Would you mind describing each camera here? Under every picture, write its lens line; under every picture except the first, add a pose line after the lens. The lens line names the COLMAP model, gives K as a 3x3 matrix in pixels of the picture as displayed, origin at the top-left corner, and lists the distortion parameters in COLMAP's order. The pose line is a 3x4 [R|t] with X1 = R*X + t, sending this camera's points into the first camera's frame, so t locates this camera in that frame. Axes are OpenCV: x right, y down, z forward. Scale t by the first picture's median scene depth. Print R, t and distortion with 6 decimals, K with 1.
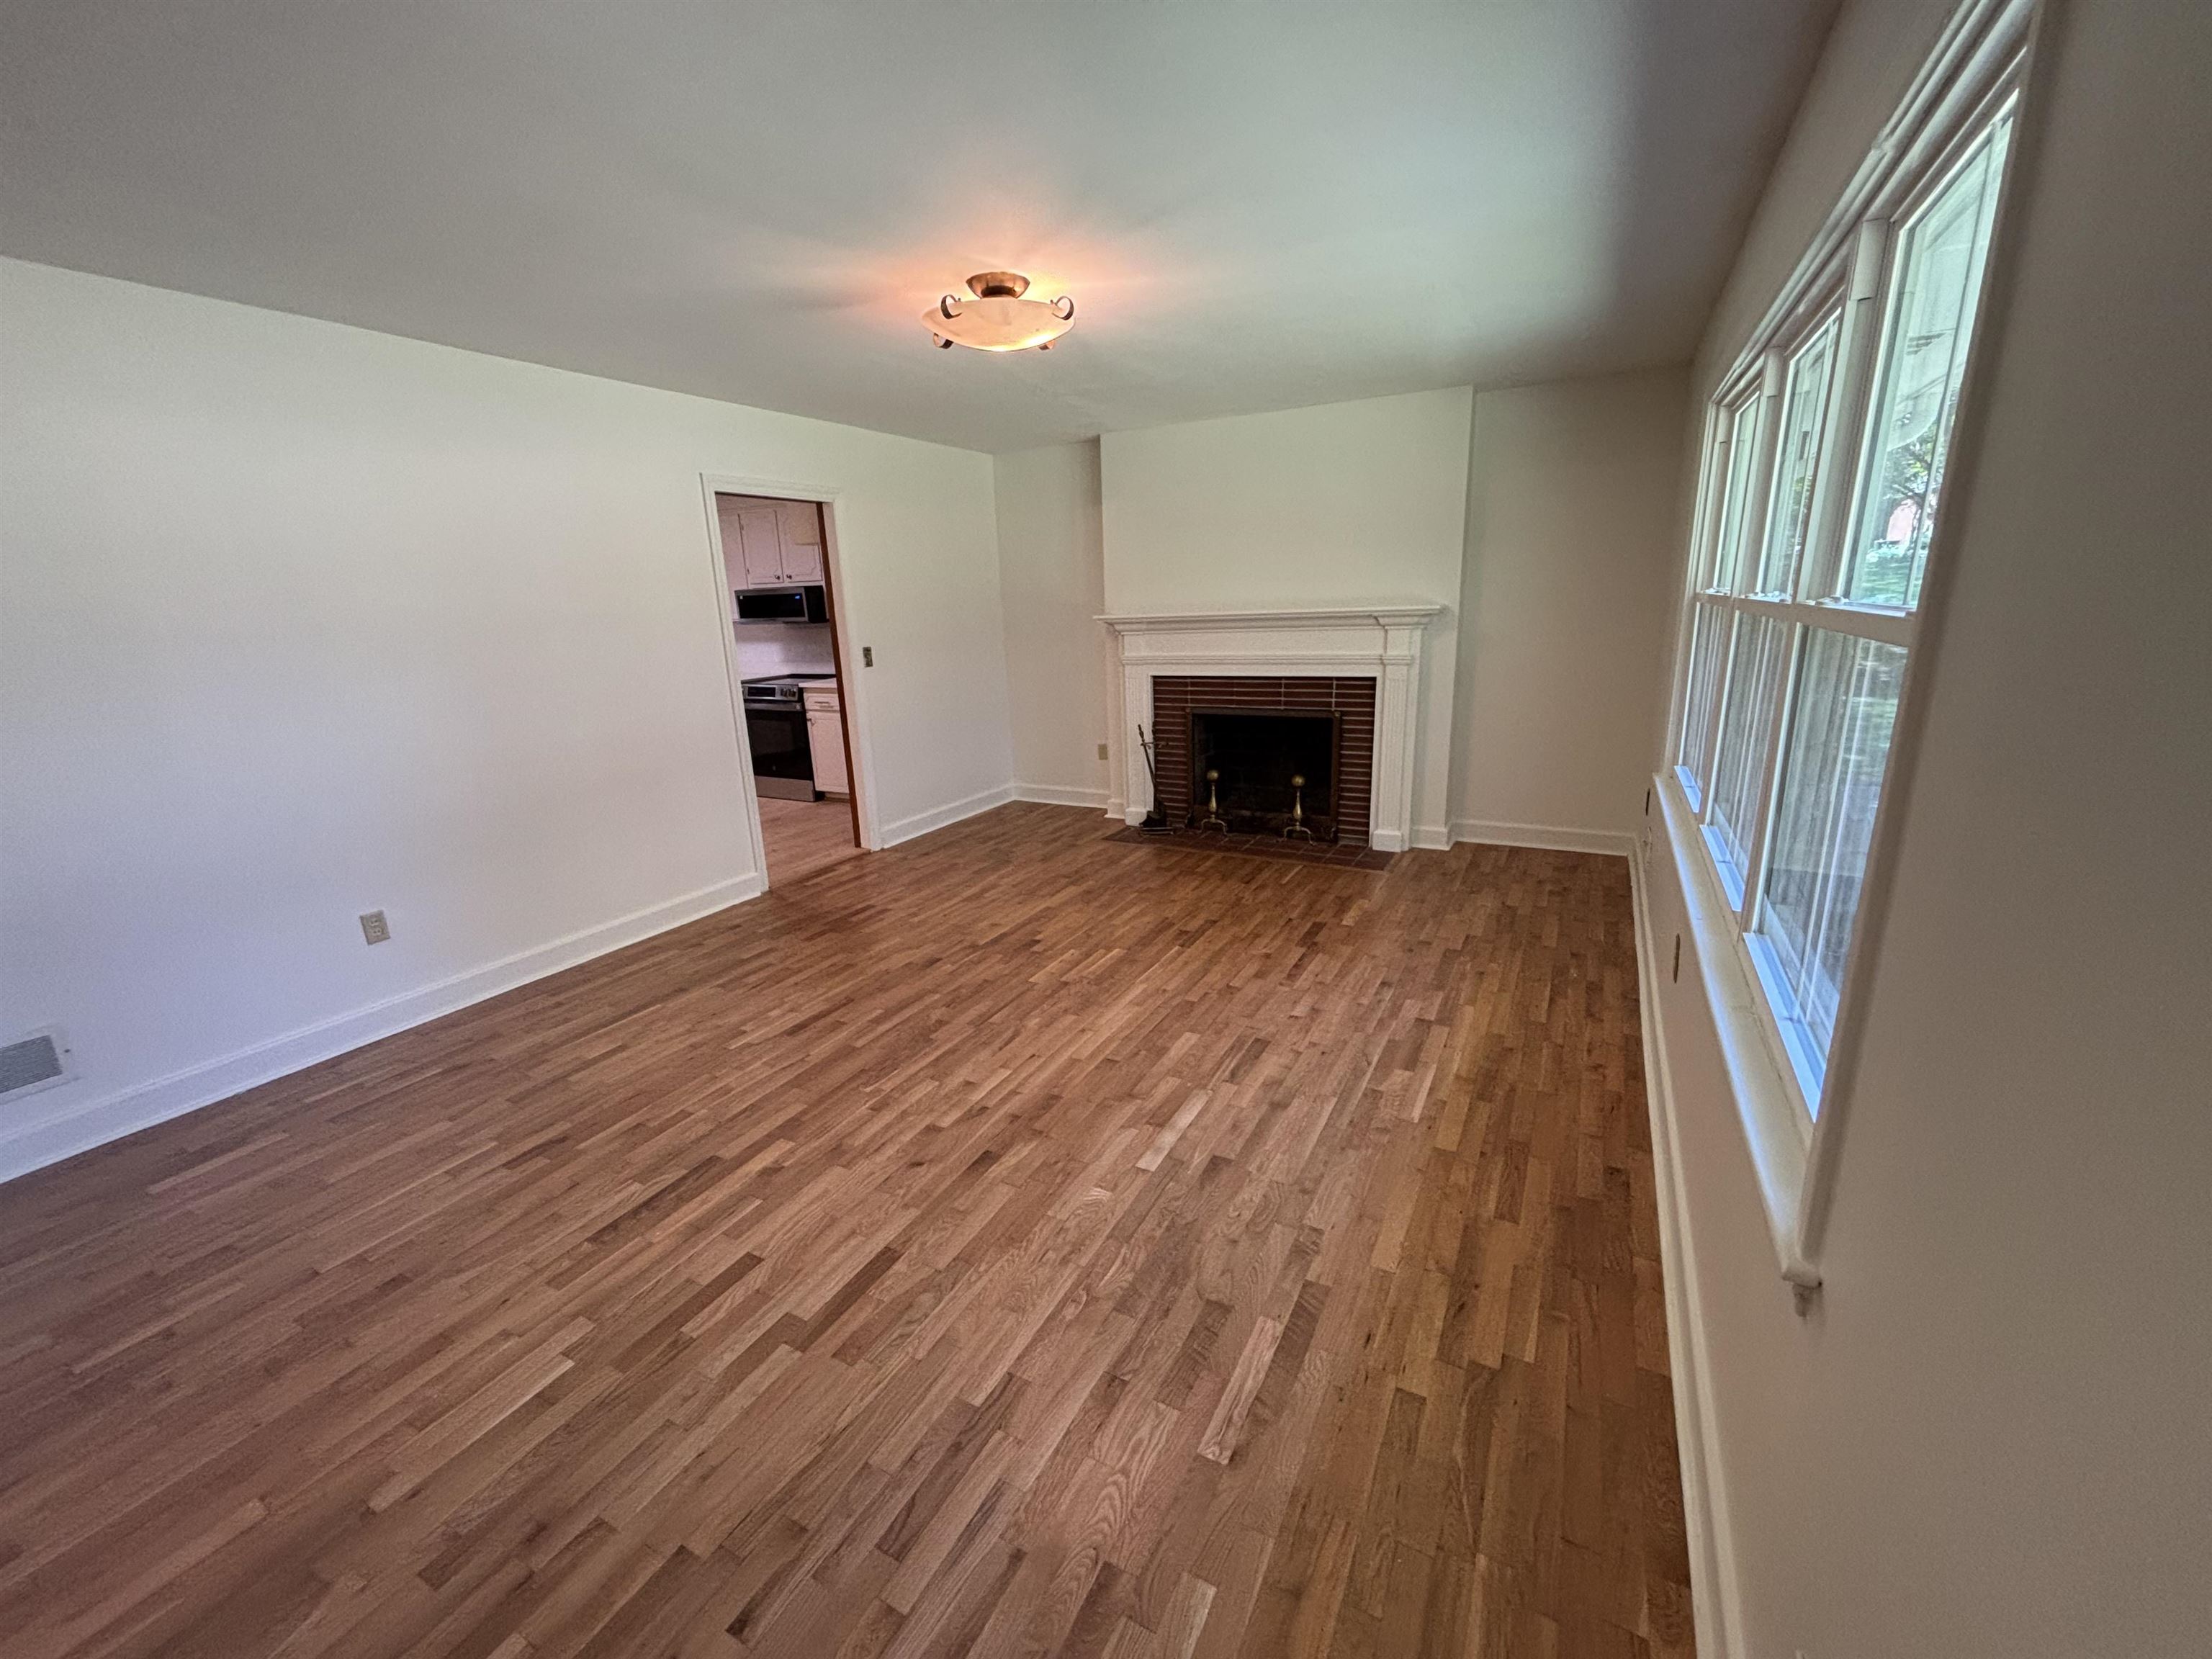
lens RADIAL K [[888.8, 0, 1106.0], [0, 888.8, 829.5], [0, 0, 1]] dist [0.024148, -0.007988]
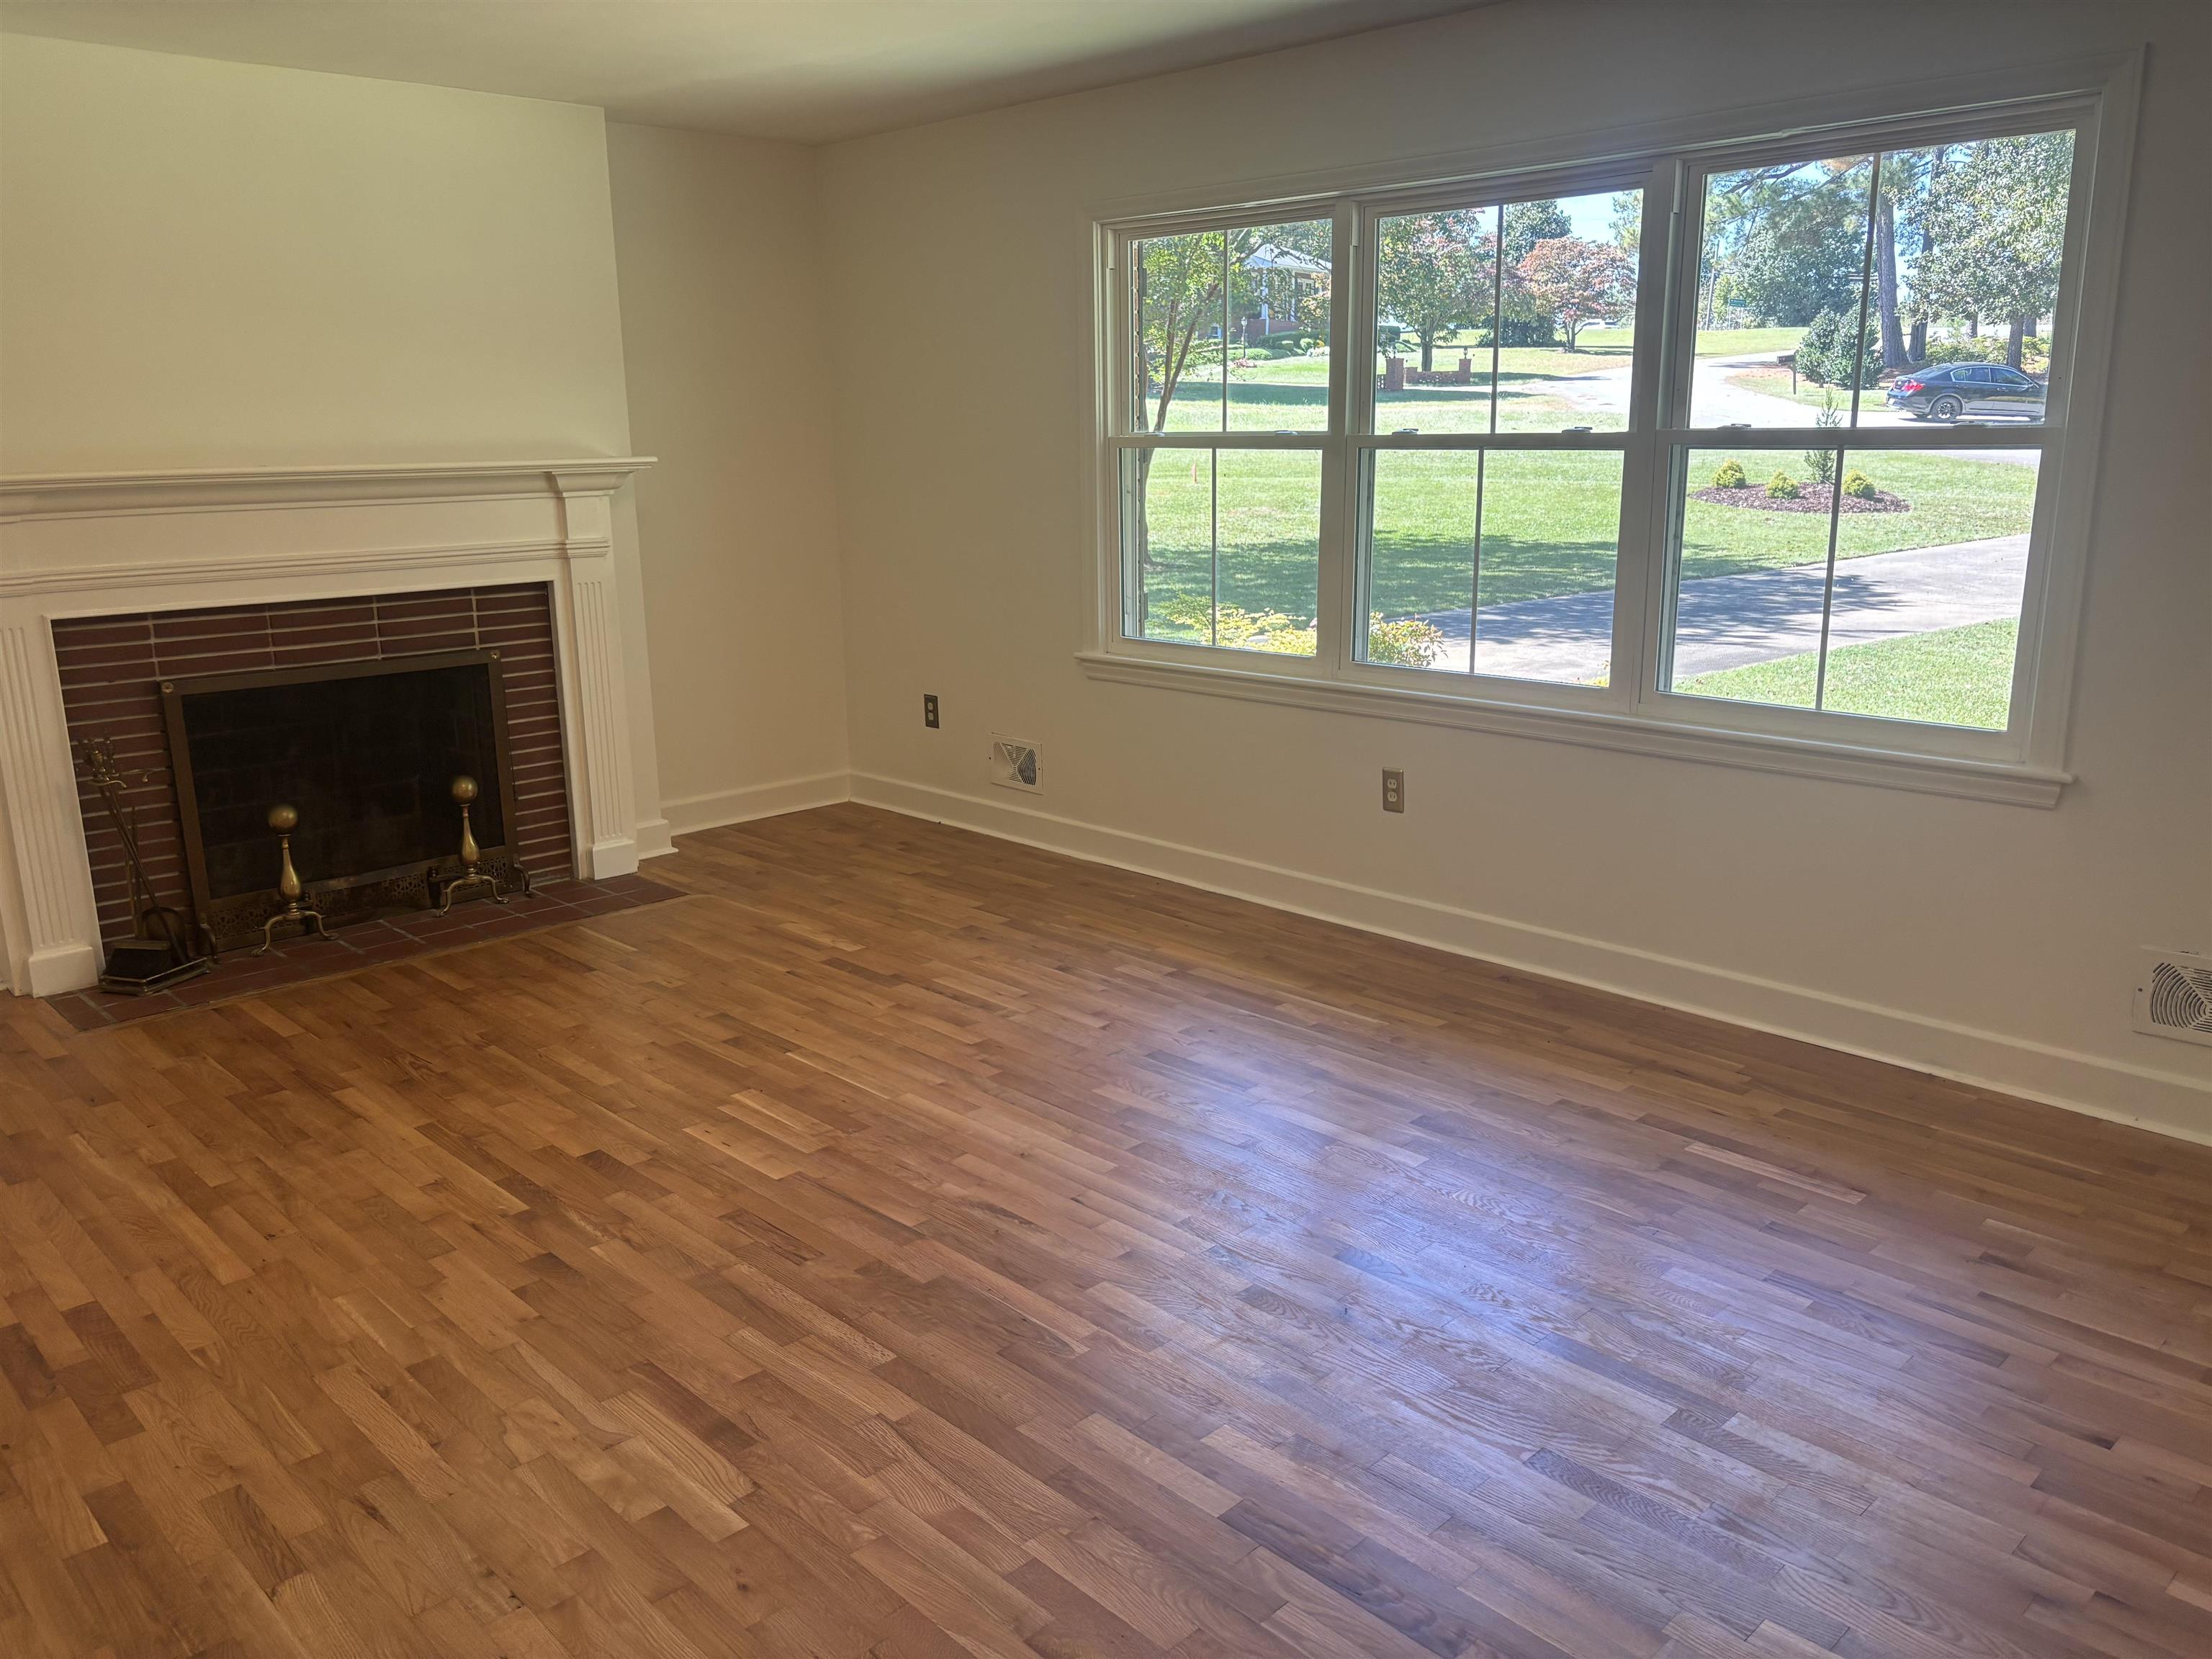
lens RADIAL K [[1683.4, 0, 1106.0], [0, 1683.4, 829.5], [0, 0, 1]] dist [0.047223, -0.006001]
pose [[0.305002, -0.198542, 0.931426, -0.790475], [0.247247, 0.961000, 0.123883, -0.081347], [-0.919697, 0.192508, 0.342196, 0.420549]]
